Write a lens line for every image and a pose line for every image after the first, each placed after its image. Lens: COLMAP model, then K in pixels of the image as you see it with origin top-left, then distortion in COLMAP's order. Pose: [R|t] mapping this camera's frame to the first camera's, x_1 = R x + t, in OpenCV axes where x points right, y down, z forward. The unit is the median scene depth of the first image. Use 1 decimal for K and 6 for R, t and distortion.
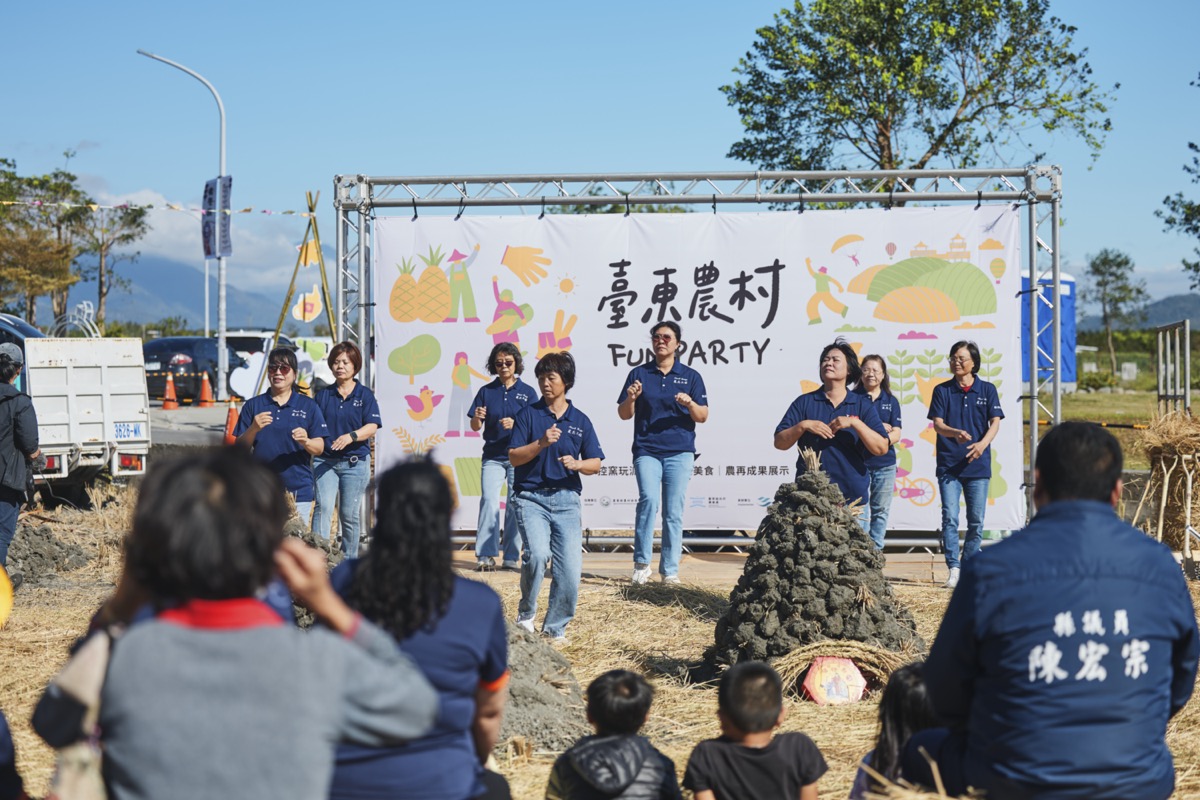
lens RADIAL K [[2314.9, 0, 614.0], [0, 2314.9, 399.7], [0, 0, 1]] dist [-0.251040, 0.315281]
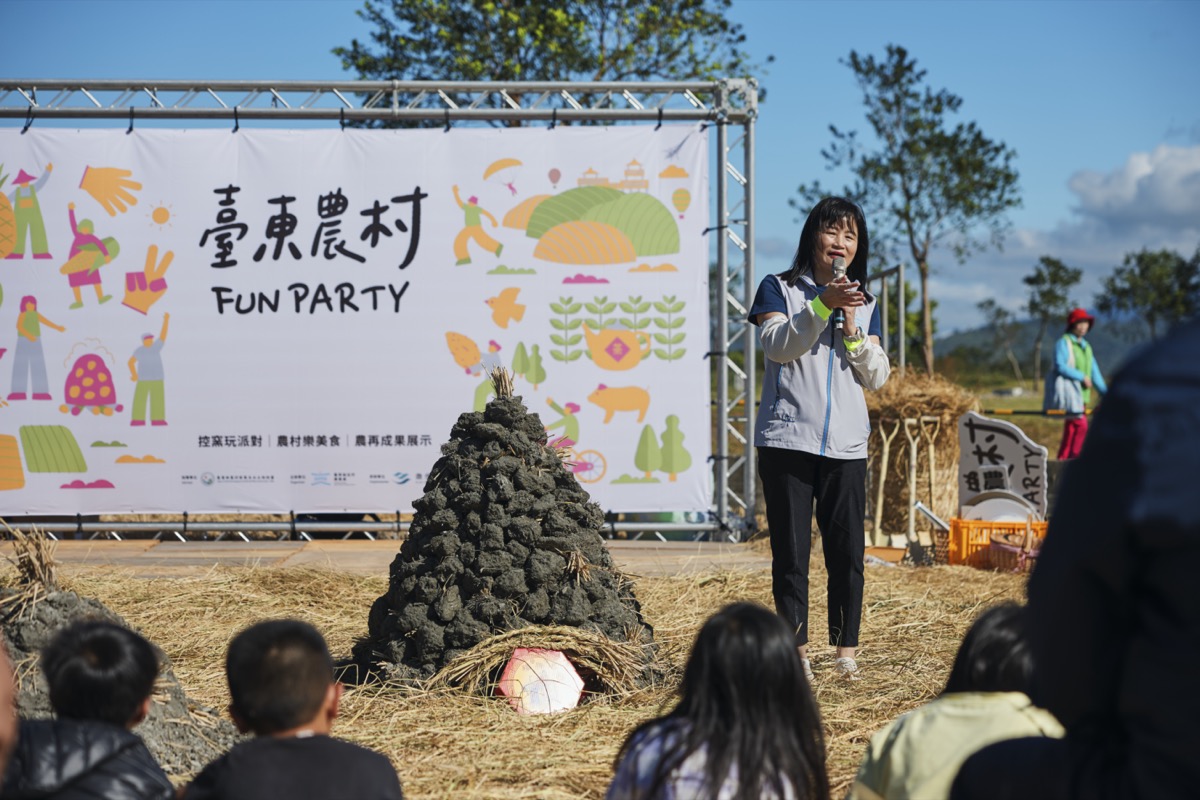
lens RADIAL K [[2344.8, 0, 600.0], [0, 2344.8, 400.0], [0, 0, 1]] dist [0.021635, -0.054632]
pose [[0.986201, 0.003366, 0.165521, -0.004500], [-0.002049, 0.999965, -0.008130, 0.023083], [-0.165542, 0.007679, 0.986173, 0.157208]]
